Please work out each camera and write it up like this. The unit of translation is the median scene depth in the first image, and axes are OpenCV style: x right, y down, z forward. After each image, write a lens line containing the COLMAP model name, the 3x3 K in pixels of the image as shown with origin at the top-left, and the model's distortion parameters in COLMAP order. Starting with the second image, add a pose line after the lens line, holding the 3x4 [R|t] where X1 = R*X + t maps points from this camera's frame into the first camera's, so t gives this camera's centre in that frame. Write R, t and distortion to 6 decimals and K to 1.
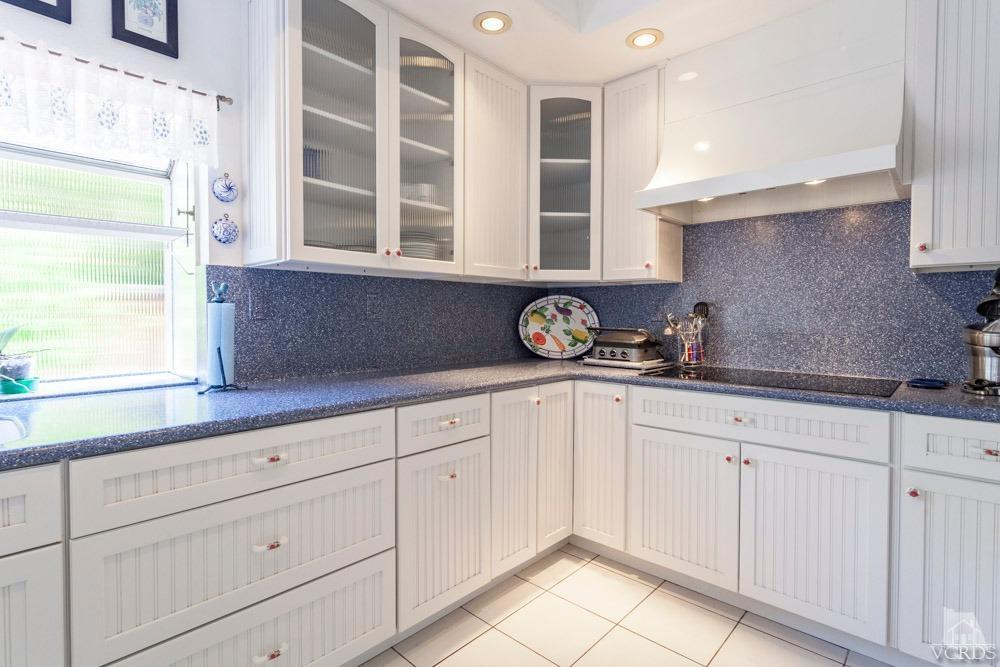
lens RADIAL K [[500.2, 0, 488.1], [0, 500.2, 323.8], [0, 0, 1]] dist [0.000462, 0.000314]
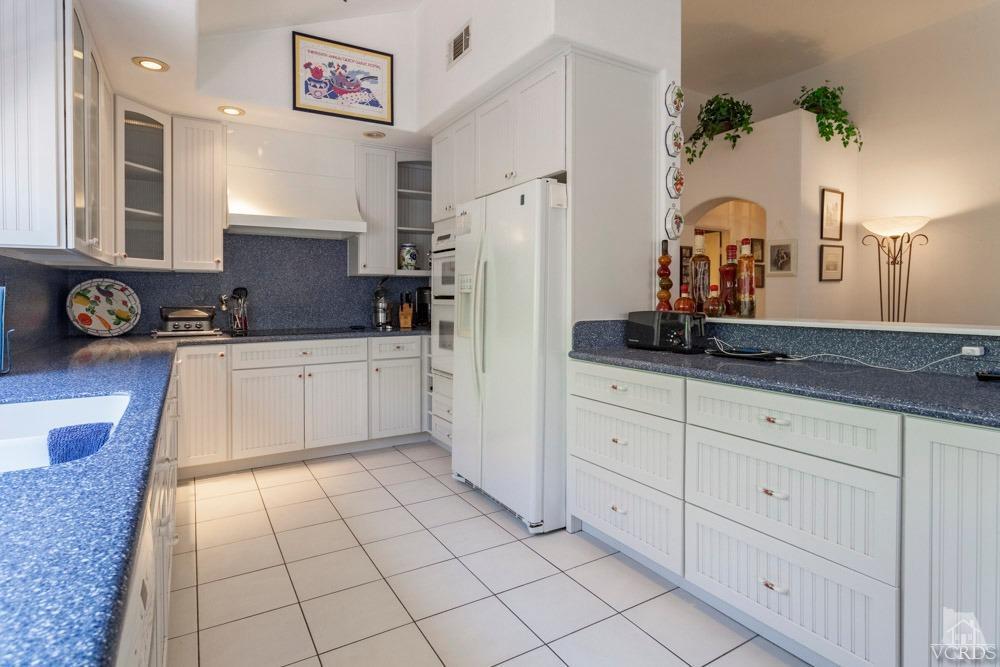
lens RADIAL K [[506.0, 0, 499.2], [0, 506.0, 296.9], [0, 0, 1]] dist [0.002145, 0.000646]
pose [[0.275235, -0.006585, 0.961354, -0.794238], [0.019644, 0.999806, 0.001224, -0.001772], [-0.961176, 0.018548, 0.275311, -0.146403]]
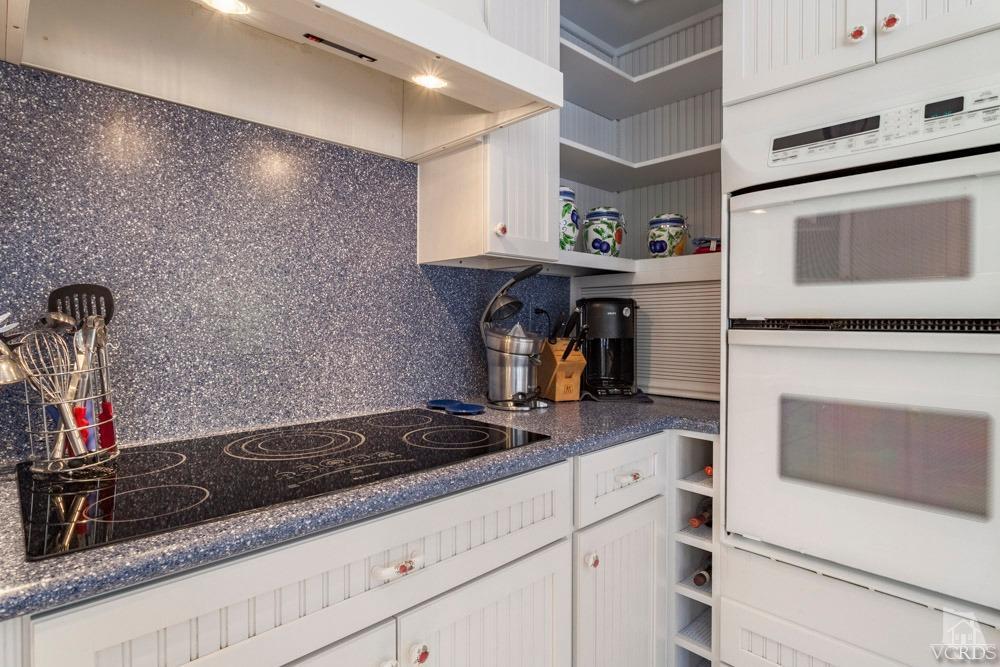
lens RADIAL K [[535.0, 0, 496.3], [0, 535.0, 318.9], [0, 0, 1]] dist [-0.000579, 0.000809]
pose [[0.044563, -0.001340, 0.999006, 0.039749], [0.018193, 0.999834, 0.000530, -0.011974], [-0.998841, 0.018151, 0.044580, 0.663039]]
